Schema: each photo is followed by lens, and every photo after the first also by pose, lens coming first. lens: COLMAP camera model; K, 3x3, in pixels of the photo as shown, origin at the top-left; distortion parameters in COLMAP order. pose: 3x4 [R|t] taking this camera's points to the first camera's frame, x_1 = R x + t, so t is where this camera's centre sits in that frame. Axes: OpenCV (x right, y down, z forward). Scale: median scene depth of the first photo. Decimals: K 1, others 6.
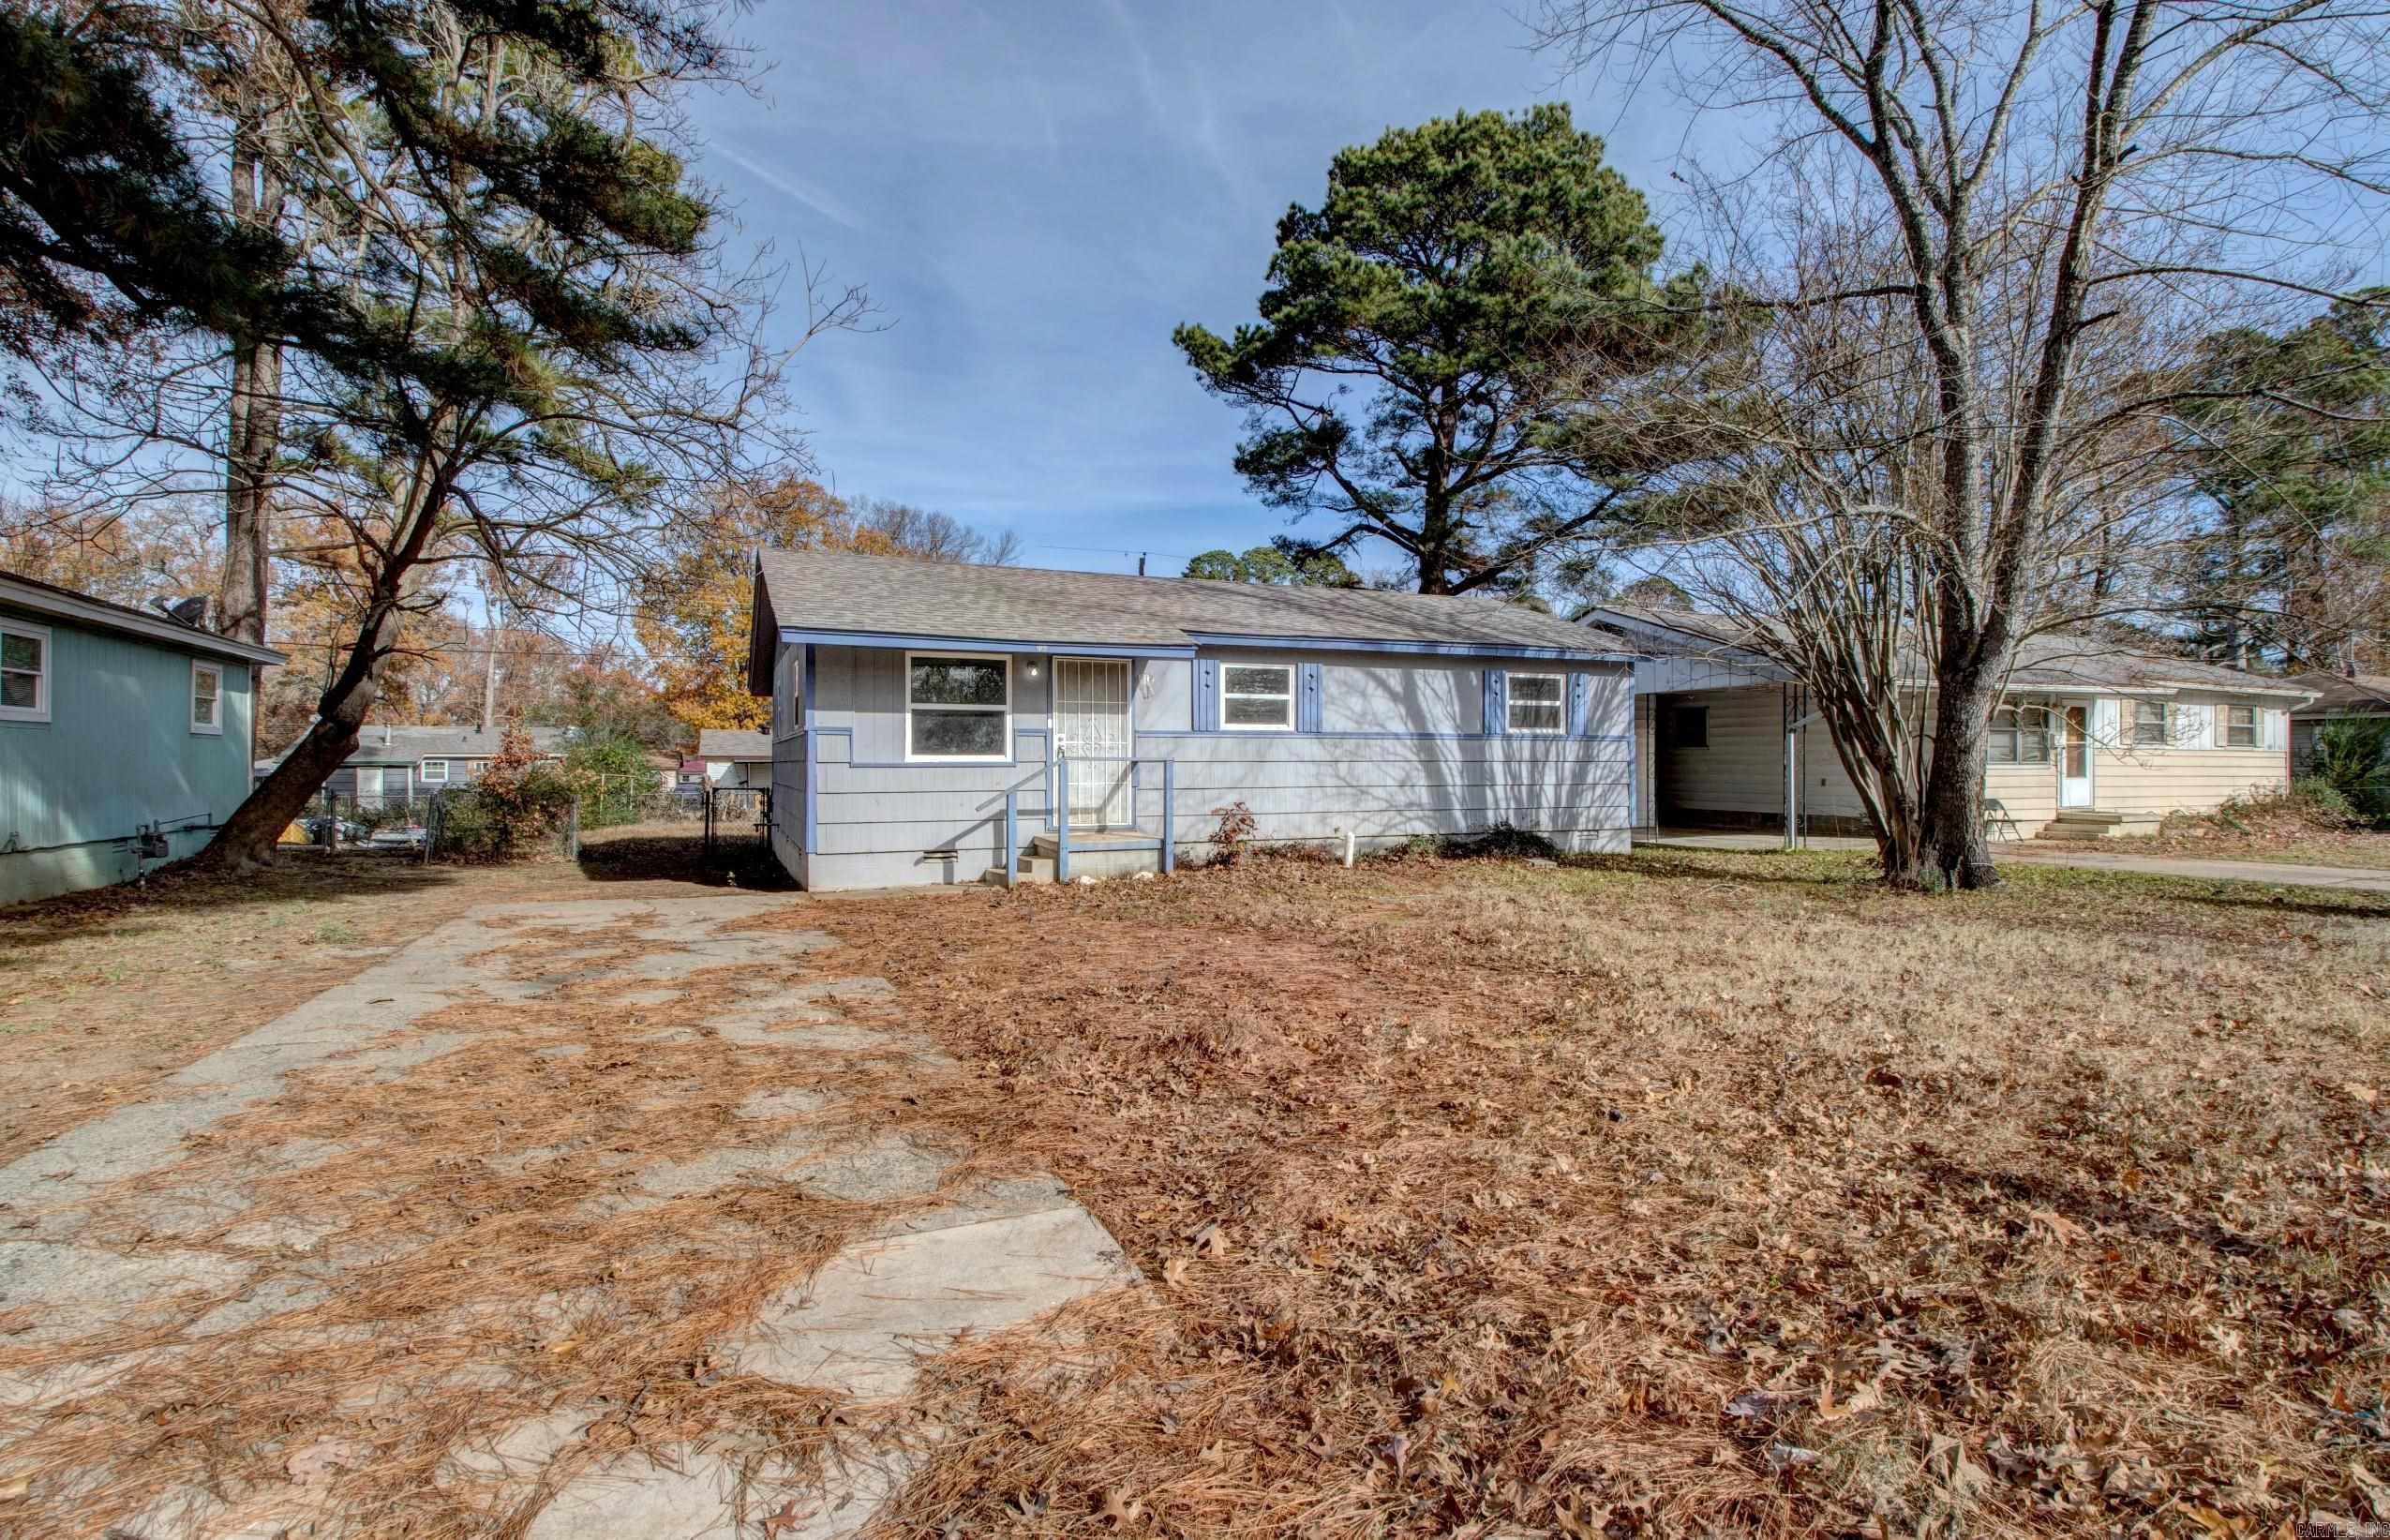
lens RADIAL K [[1120.7, 0, 1198.0], [0, 1120.7, 769.2], [0, 0, 1]] dist [0.007085, -0.018838]
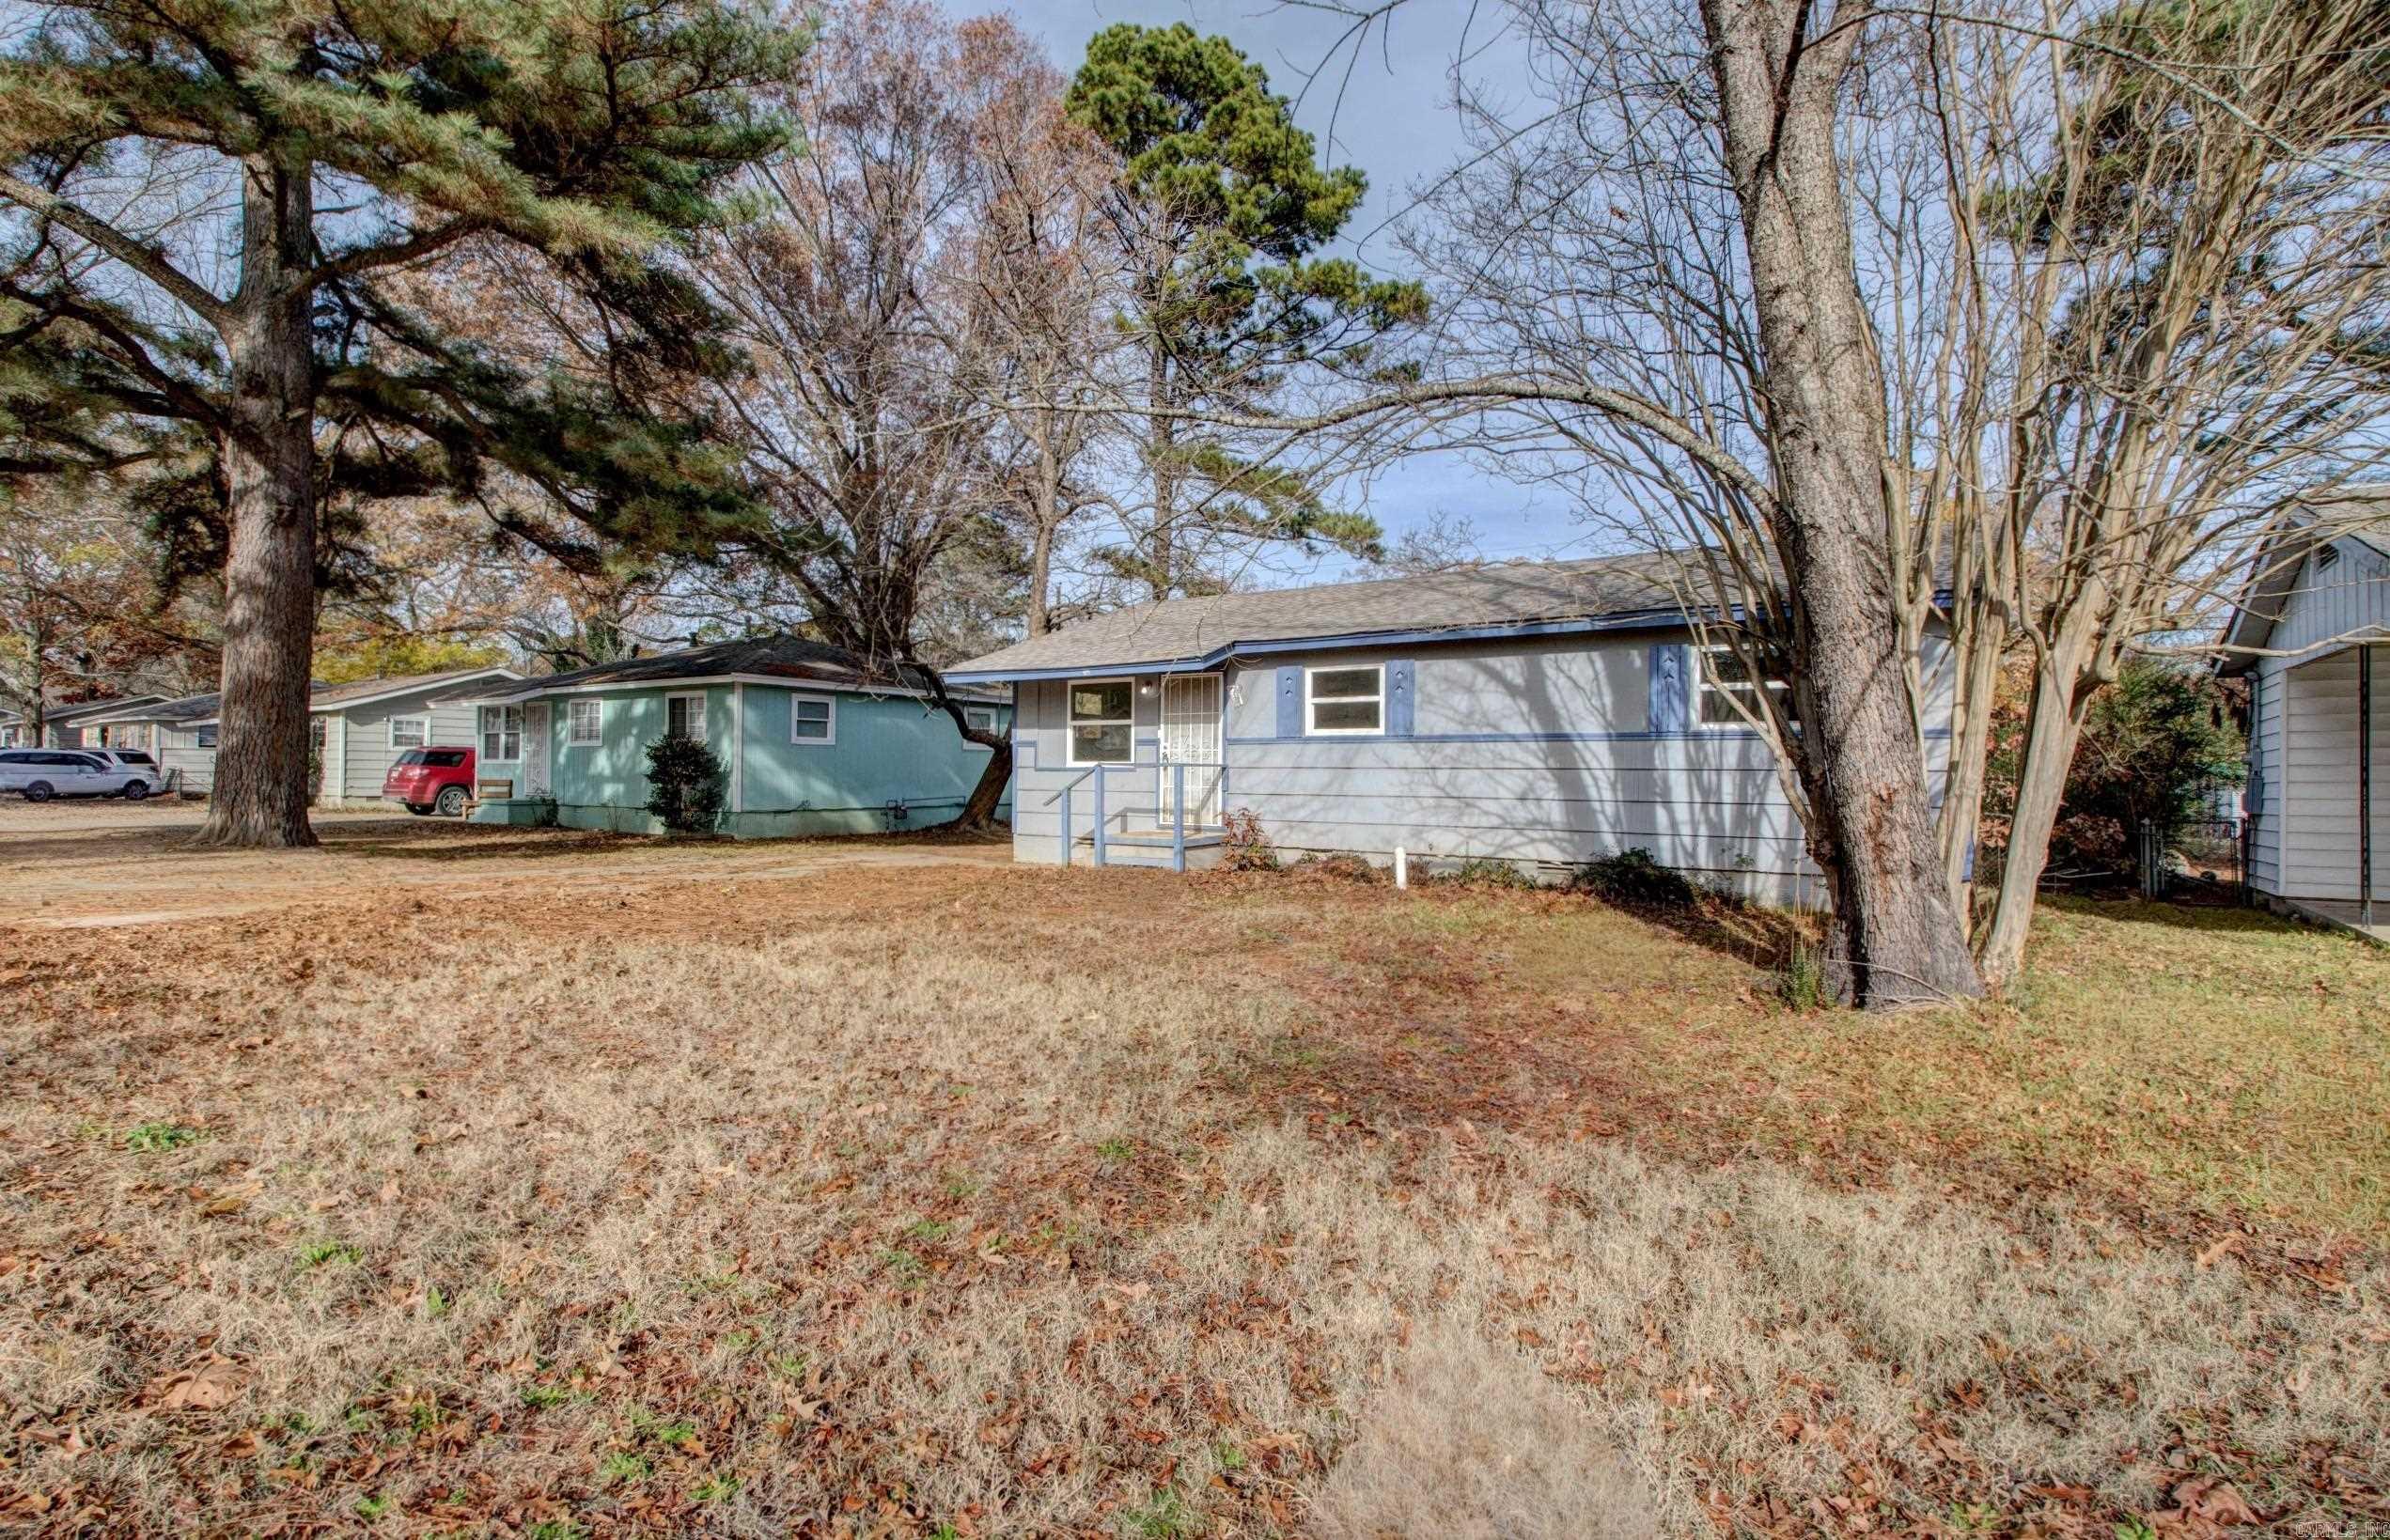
lens RADIAL K [[1120.5, 0, 1195.4], [0, 1120.5, 768.6], [0, 0, 1]] dist [0.007085, -0.018838]
pose [[0.536326, 0.005969, -0.843990, 0.779977], [-0.007478, 0.999969, 0.002320, -0.007857], [0.843978, 0.005067, 0.536355, 0.381584]]
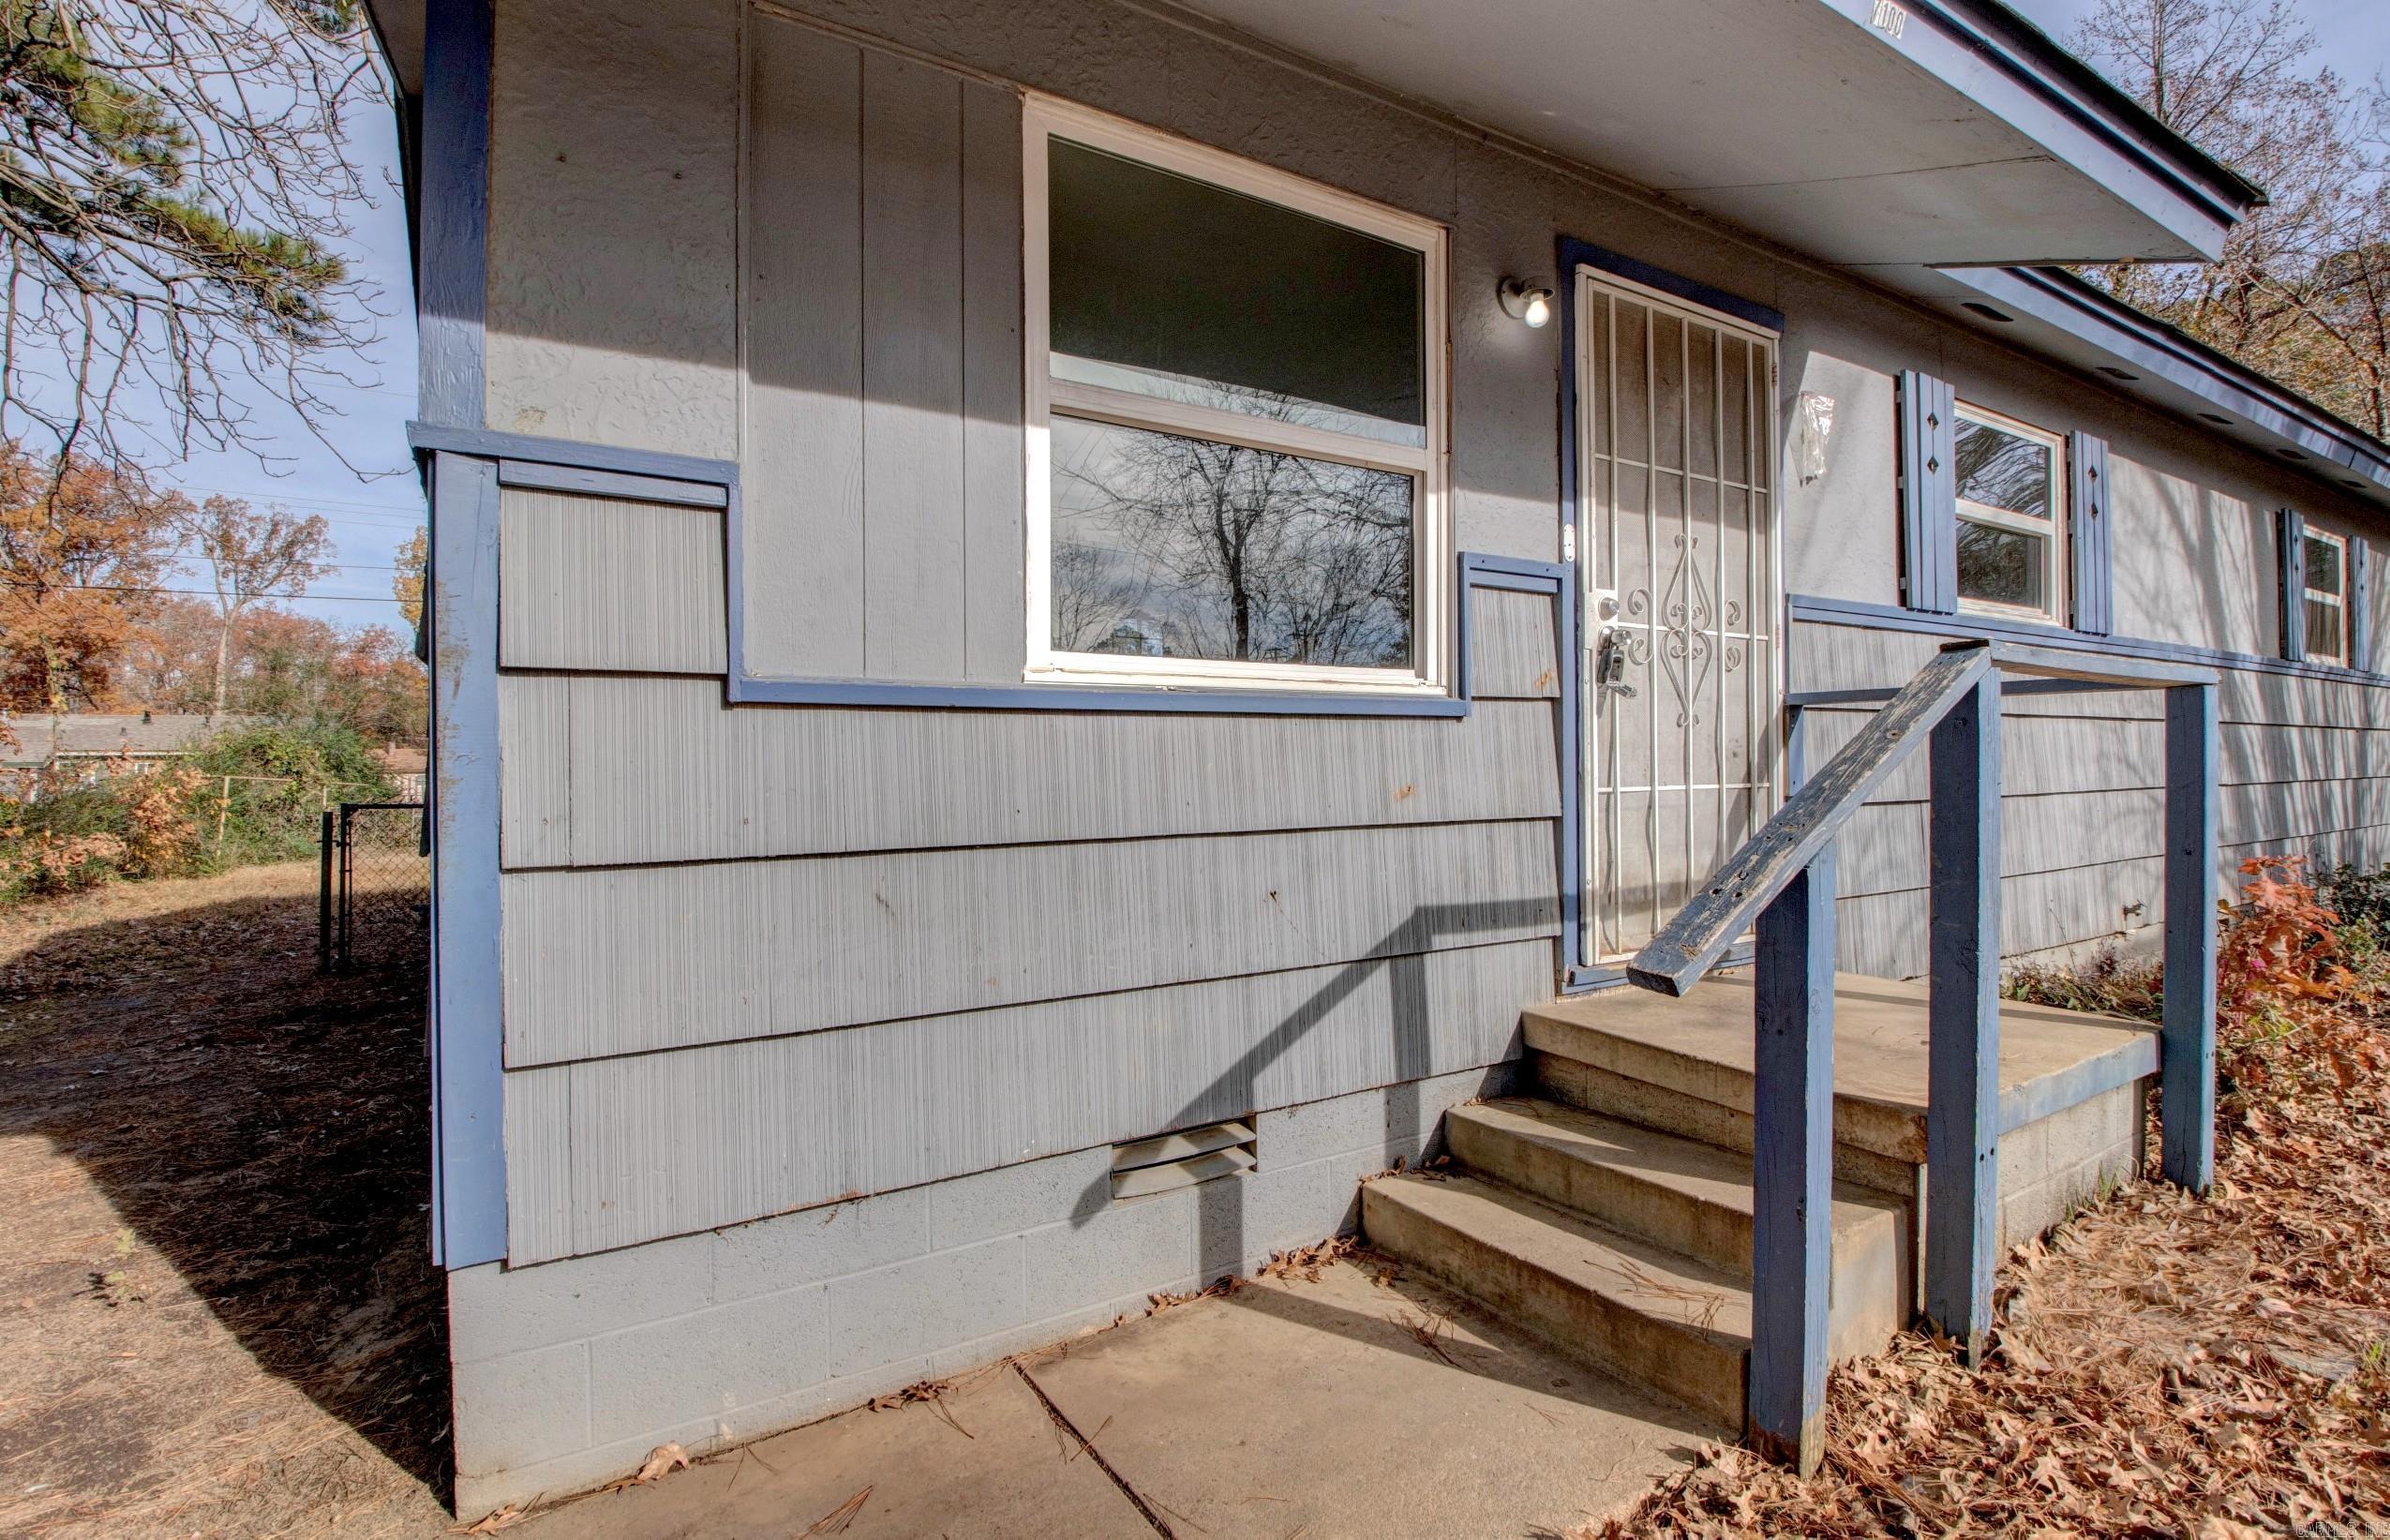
lens RADIAL K [[1120.7, 0, 1193.9], [0, 1120.7, 775.7], [0, 0, 1]] dist [0.007085, -0.018838]
pose [[0.989497, 0.000675, 0.144555, -0.226733], [-0.001529, 0.999982, 0.005795, 0.007414], [-0.144548, -0.005955, 0.989480, 0.704145]]
